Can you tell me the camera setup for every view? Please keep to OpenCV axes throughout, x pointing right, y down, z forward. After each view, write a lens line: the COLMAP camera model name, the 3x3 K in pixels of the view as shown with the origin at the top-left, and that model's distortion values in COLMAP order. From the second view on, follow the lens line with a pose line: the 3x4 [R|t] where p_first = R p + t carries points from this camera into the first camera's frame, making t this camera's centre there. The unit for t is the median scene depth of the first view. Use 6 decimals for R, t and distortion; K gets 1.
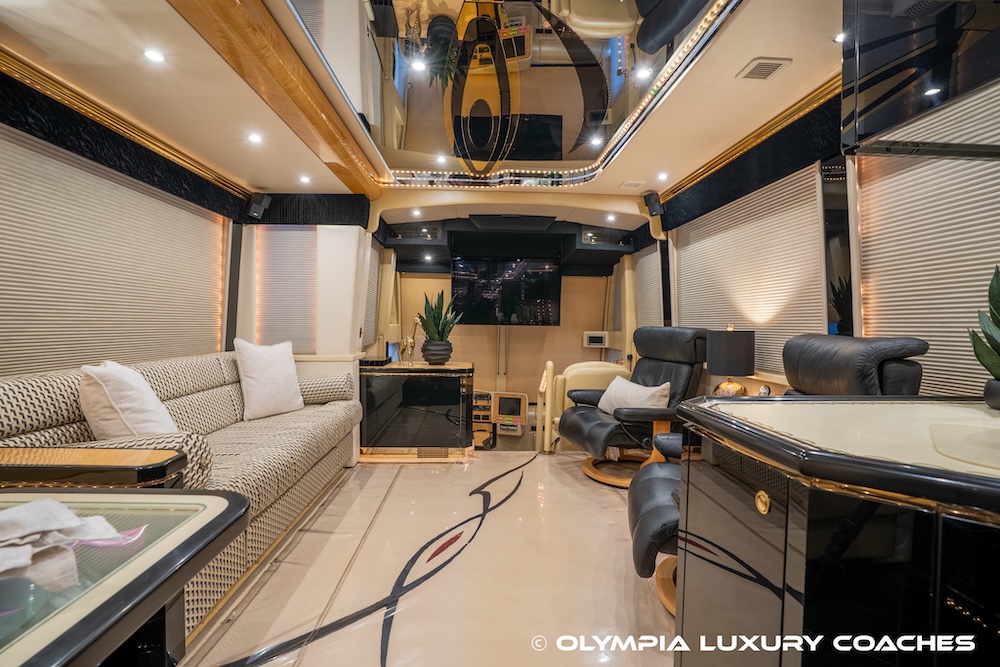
lens RADIAL K [[466.7, 0, 500.6], [0, 466.7, 329.9], [0, 0, 1]] dist [-0.068674, 0.027076]
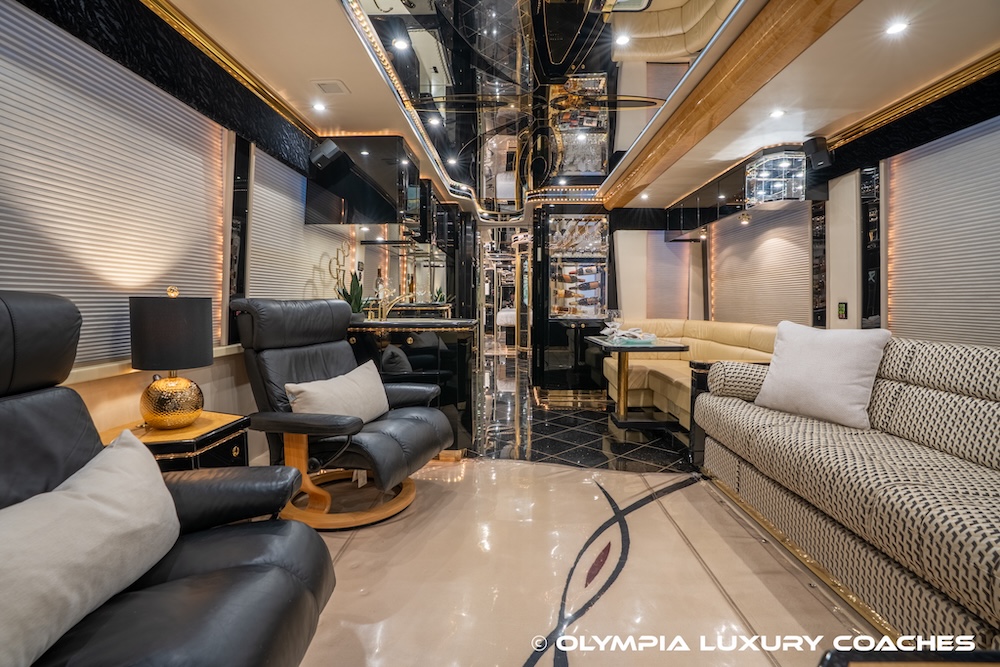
lens RADIAL K [[466.7, 0, 501.2], [0, 466.7, 328.5], [0, 0, 1]] dist [-0.068674, 0.027076]
pose [[-0.997212, -0.017833, 0.072460, 0.002884], [-0.012466, 0.997191, 0.073860, -0.004830], [-0.073574, 0.072750, -0.994633, 1.135049]]
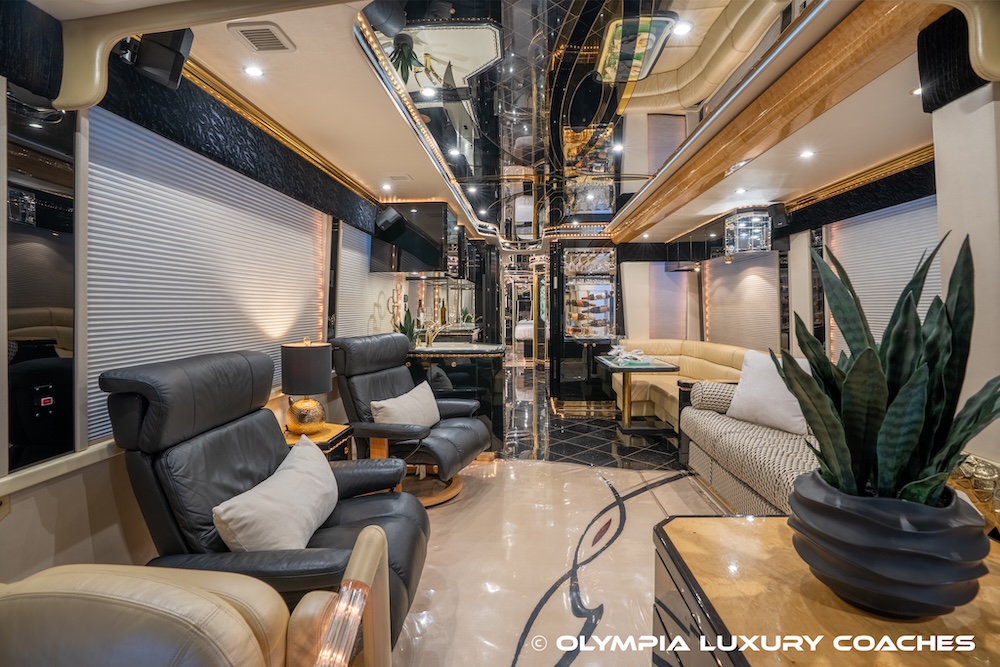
lens RADIAL K [[466.7, 0, 502.1], [0, 466.7, 328.5], [0, 0, 1]] dist [-0.068674, 0.027076]
pose [[-0.994706, -0.011595, 0.102108, 0.011705], [-0.005422, 0.998152, 0.060528, -0.063263], [-0.102621, 0.059654, -0.992930, 1.341226]]
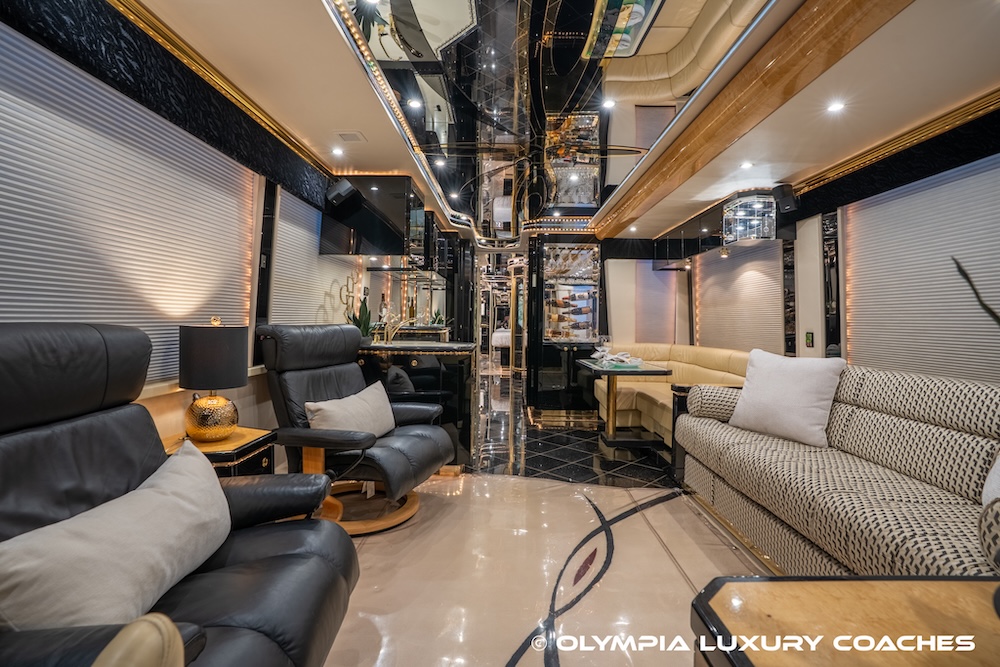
lens RADIAL K [[466.7, 0, 501.1], [0, 466.7, 329.6], [0, 0, 1]] dist [-0.068674, 0.027076]
pose [[-0.997805, -0.026065, 0.060879, 0.005099], [-0.023910, 0.999070, 0.035871, -0.020414], [-0.061757, 0.034337, -0.997500, 1.206298]]
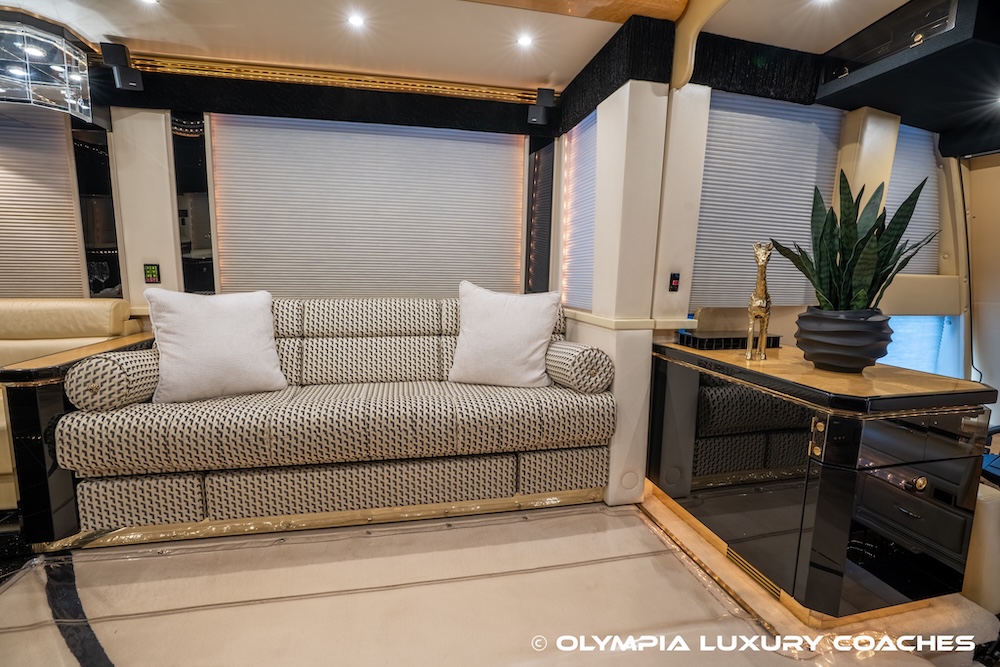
lens RADIAL K [[444.8, 0, 498.6], [0, 444.8, 329.1], [0, 0, 1]] dist [-0.016105, 0.000818]
pose [[0.168180, 0.120012, -0.978424, 0.197260], [-0.027701, 0.992745, 0.117007, 0.006097], [0.985367, 0.007425, 0.170284, 0.723001]]
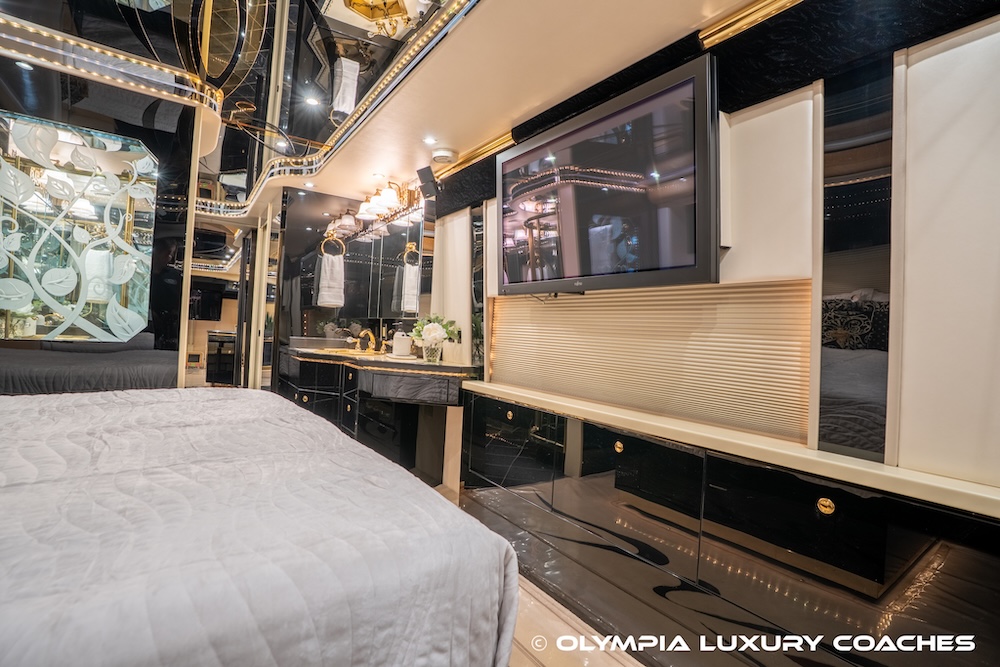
lens RADIAL K [[466.7, 0, 496.6], [0, 466.7, 330.3], [0, 0, 1]] dist [-0.068674, 0.027076]
pose [[0.847943, 0.036498, 0.528829, 0.132860], [-0.032287, 0.999331, -0.017199, 0.042992], [-0.529103, -0.002491, 0.848554, -2.241304]]
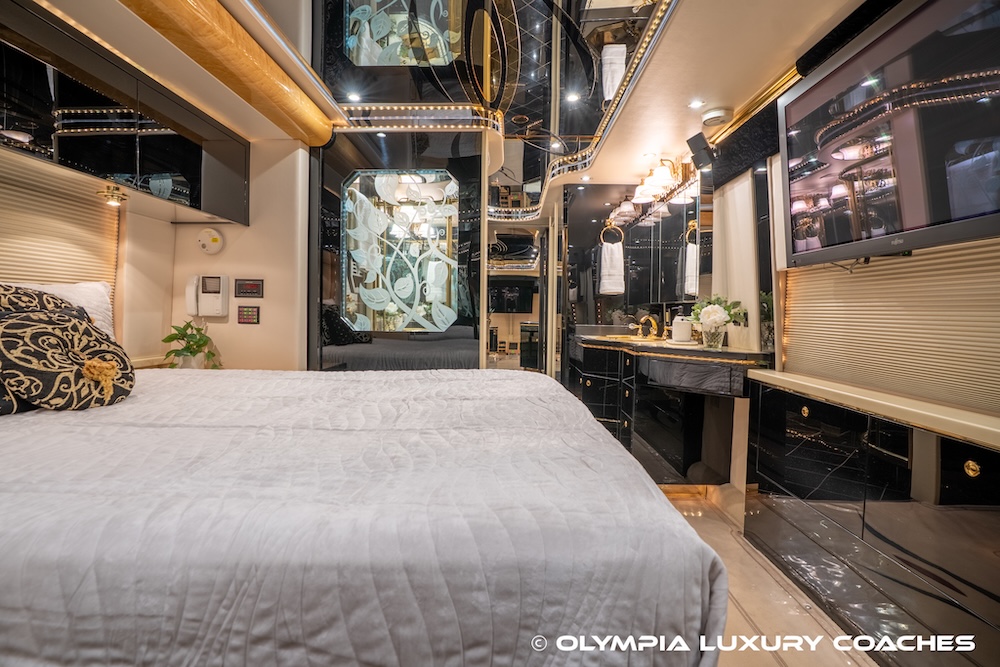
lens RADIAL K [[466.7, 0, 497.0], [0, 466.7, 332.4], [0, 0, 1]] dist [-0.068674, 0.027076]
pose [[0.997172, 0.003766, -0.075055, 0.179582], [-0.001915, 0.999693, 0.024713, 0.045677], [0.075125, -0.024499, 0.996873, -2.246098]]
